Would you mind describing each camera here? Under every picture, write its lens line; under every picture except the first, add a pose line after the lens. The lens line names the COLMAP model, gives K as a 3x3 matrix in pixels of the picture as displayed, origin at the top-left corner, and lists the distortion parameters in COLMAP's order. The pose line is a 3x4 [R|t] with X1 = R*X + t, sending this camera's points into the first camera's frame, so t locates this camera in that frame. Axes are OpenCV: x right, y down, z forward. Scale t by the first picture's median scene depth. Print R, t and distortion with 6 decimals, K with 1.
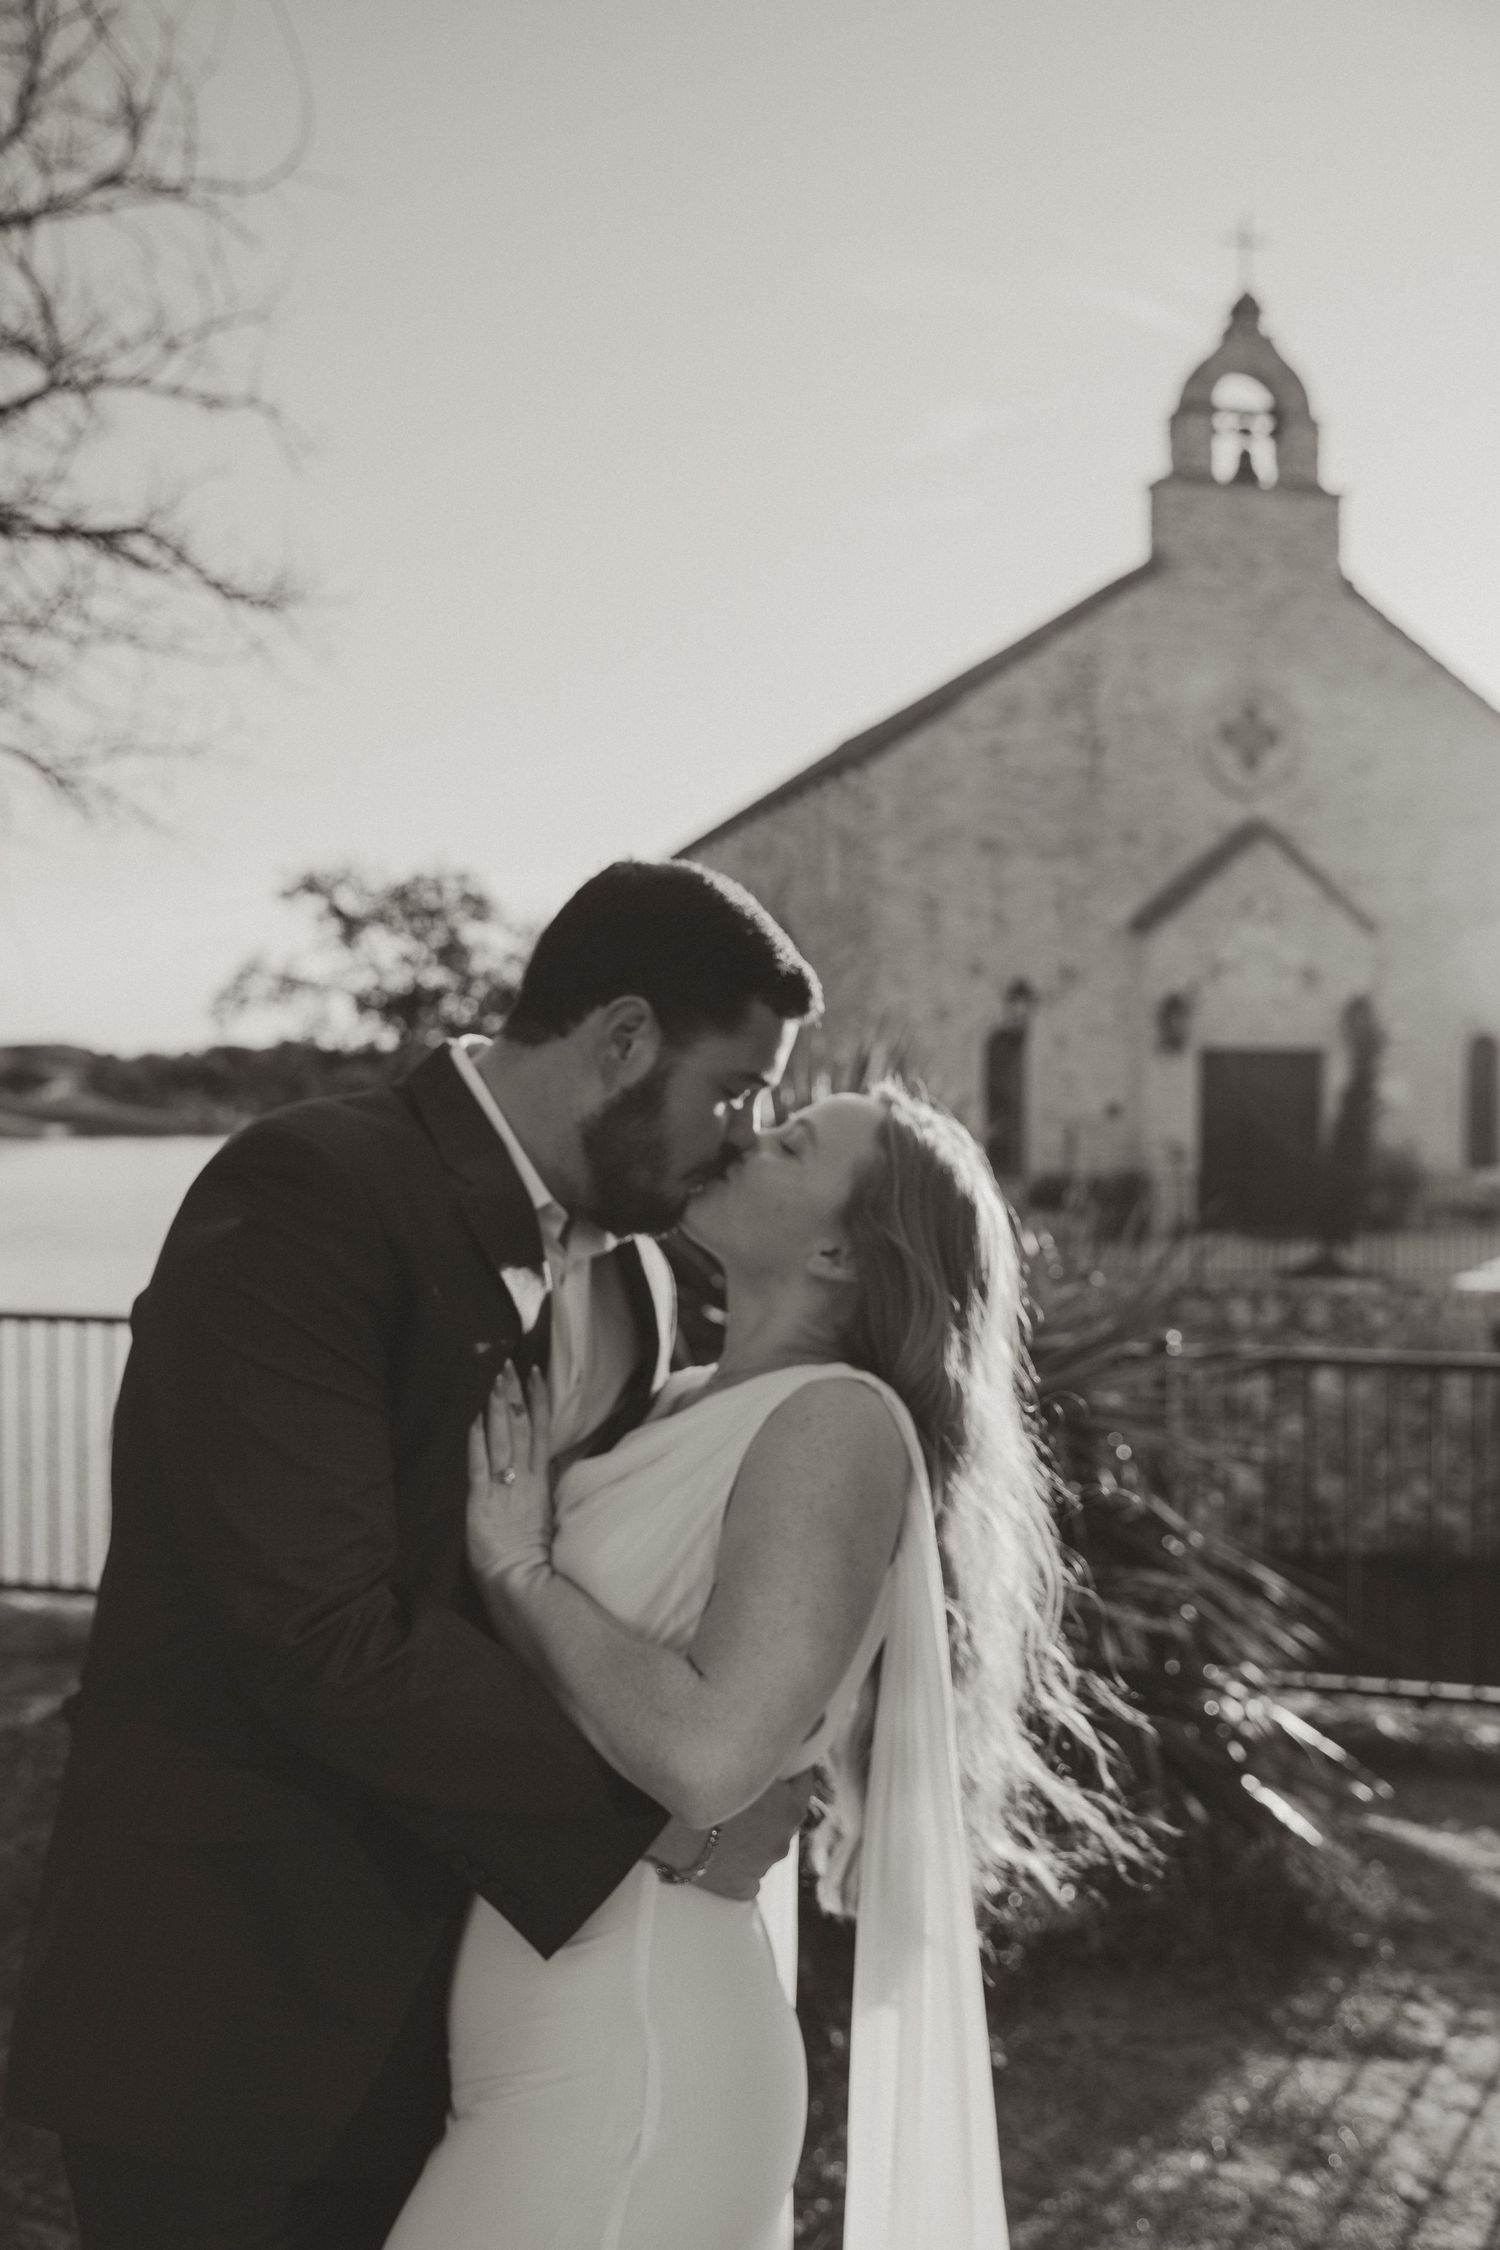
lens RADIAL K [[1999.8, 0, 728.2], [0, 1999.8, 1142.7], [0, 0, 1]] dist [-0.027919, 0.071399]
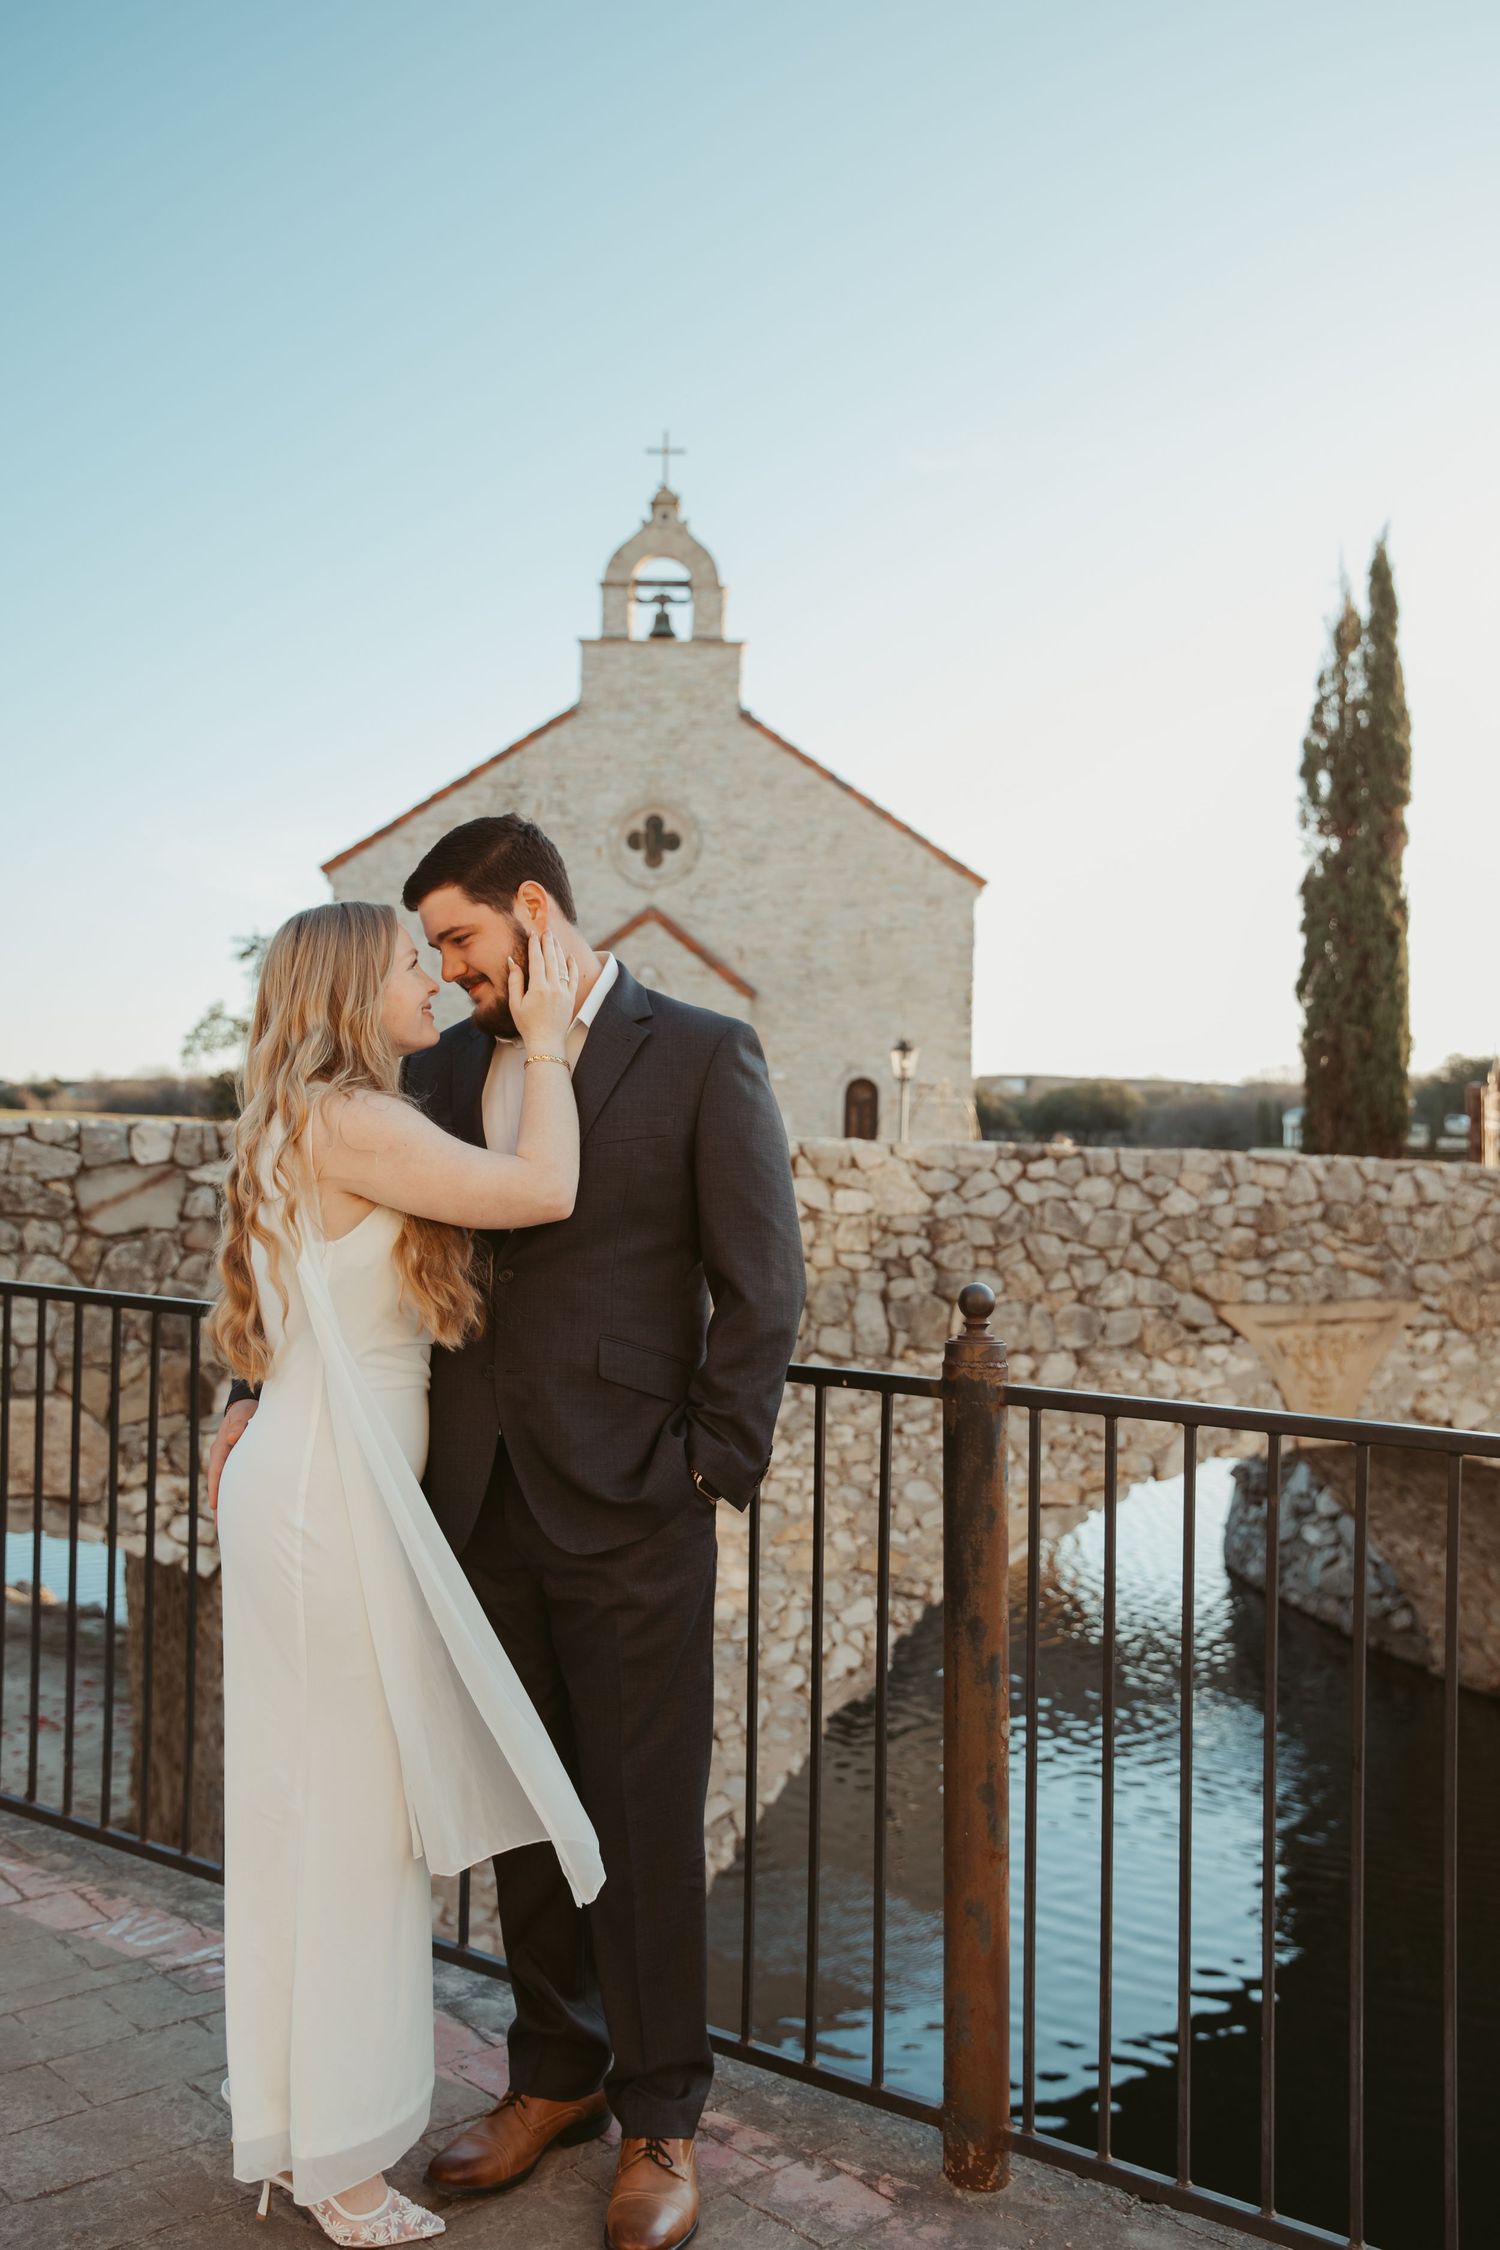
lens RADIAL K [[1999.8, 0, 749.1], [0, 1999.8, 1104.8], [0, 0, 1]] dist [-0.027919, 0.071399]
pose [[0.963419, 0.013681, -0.267651, 0.673628], [-0.023307, 0.999189, -0.032822, 0.002947], [0.266985, 0.037859, 0.962957, -0.192574]]
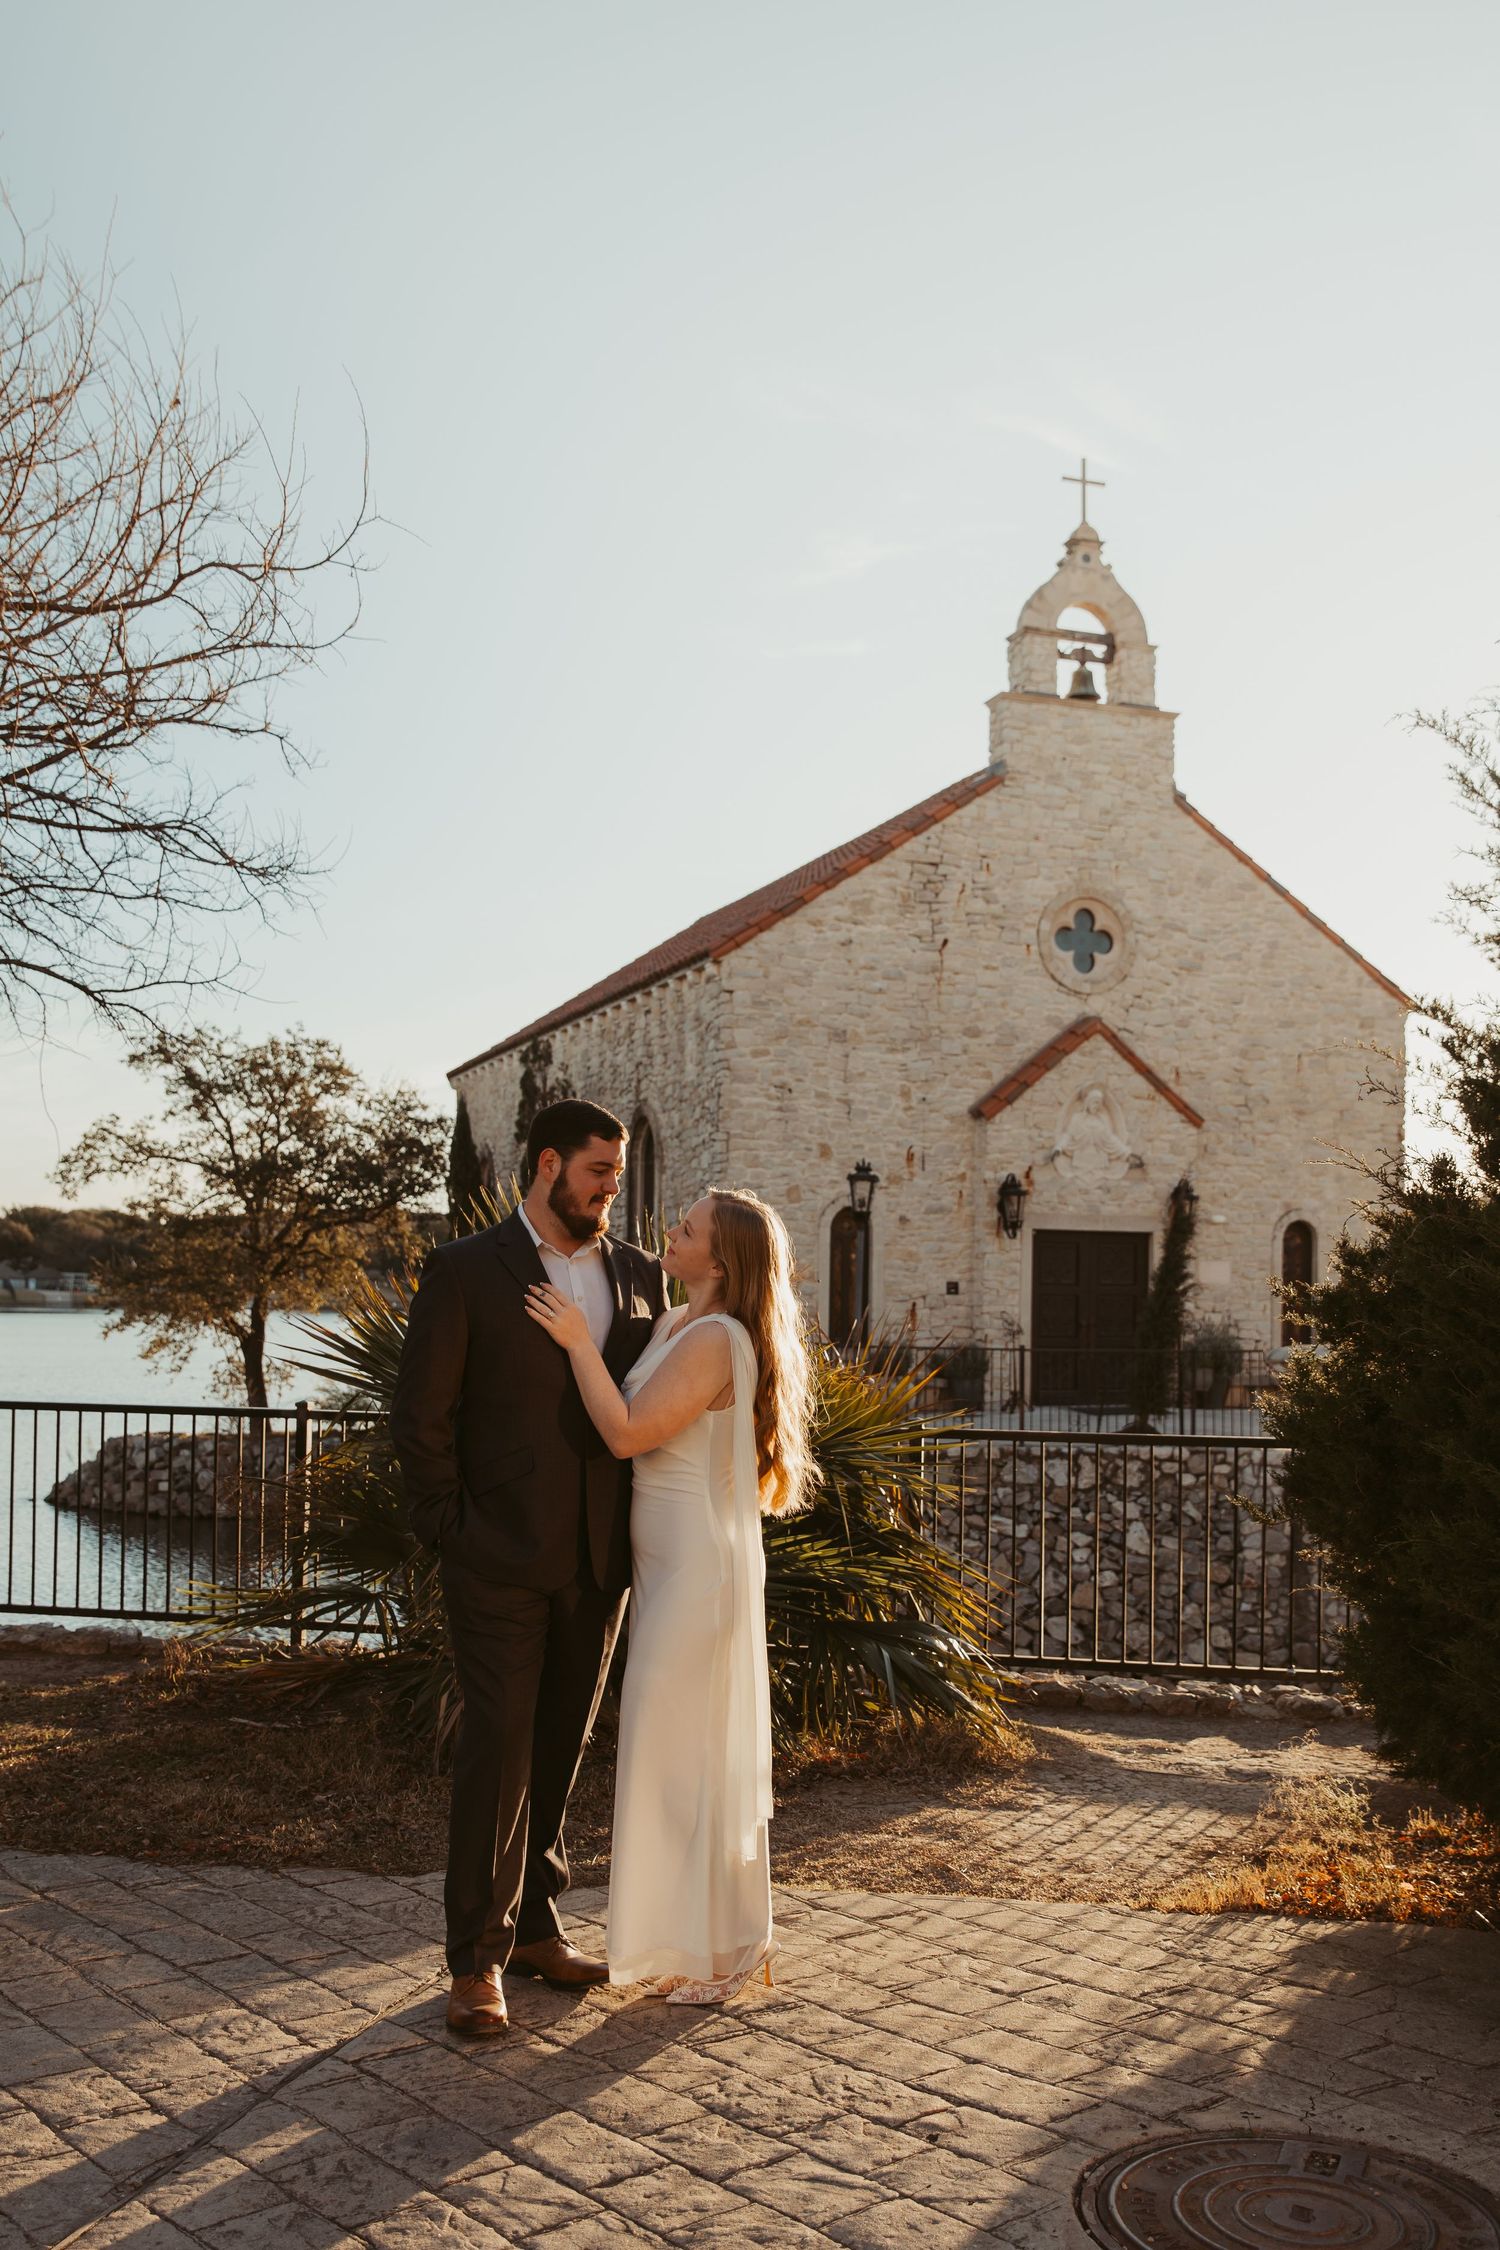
lens RADIAL K [[2121.3, 0, 732.5], [0, 2121.3, 1229.2], [0, 0, 1]] dist [-0.019228, 0.000000]
pose [[0.997103, 0.017899, 0.073931, -0.006280], [-0.014506, 0.998828, -0.046168, 0.006160], [-0.074671, 0.044962, 0.996194, -0.104893]]
